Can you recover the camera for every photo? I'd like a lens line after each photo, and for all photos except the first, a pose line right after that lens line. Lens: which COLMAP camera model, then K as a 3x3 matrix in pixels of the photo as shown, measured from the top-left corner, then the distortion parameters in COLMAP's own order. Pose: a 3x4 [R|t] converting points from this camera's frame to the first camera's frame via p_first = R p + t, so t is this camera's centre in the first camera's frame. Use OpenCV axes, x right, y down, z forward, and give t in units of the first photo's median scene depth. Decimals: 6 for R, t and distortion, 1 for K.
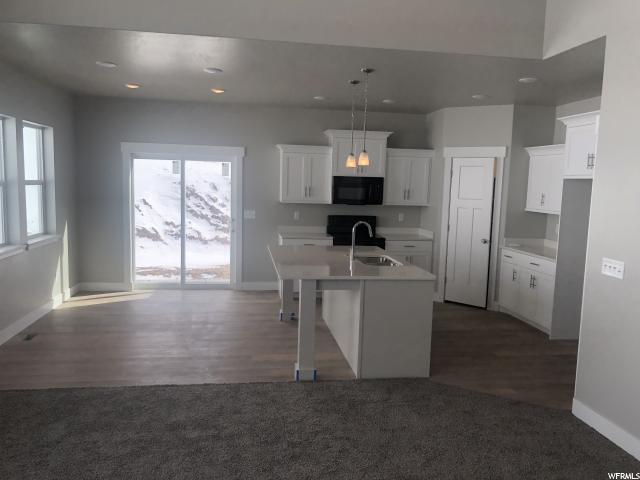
lens RADIAL K [[519.2, 0, 323.1], [0, 519.2, 240.9], [0, 0, 1]] dist [0.032824, -0.009077]
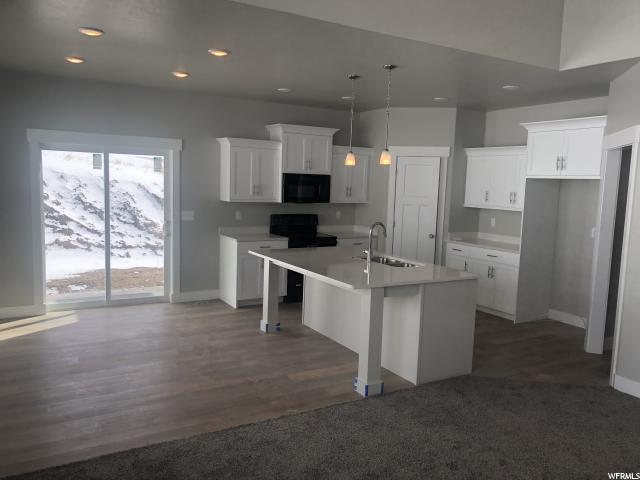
lens RADIAL K [[518.1, 0, 320.0], [0, 518.1, 240.0], [0, 0, 1]] dist [0.023695, -0.002197]
pose [[0.928688, -0.041377, 0.368546, -0.273635], [0.037082, 0.999137, 0.018733, -0.018891], [-0.369003, -0.003730, 0.929421, 0.099898]]
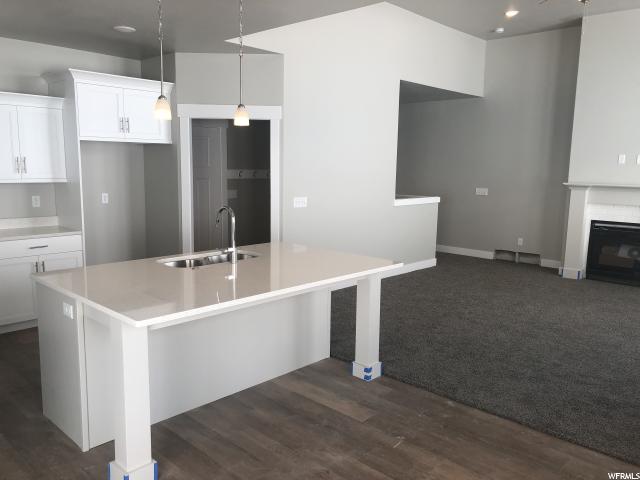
lens RADIAL K [[519.2, 0, 323.1], [0, 519.2, 240.9], [0, 0, 1]] dist [0.032824, -0.009077]
pose [[-0.613159, -0.156343, 0.774334, -0.393221], [0.054925, 0.969410, 0.239222, -0.108650], [-0.788047, 0.189212, -0.585816, 0.936337]]
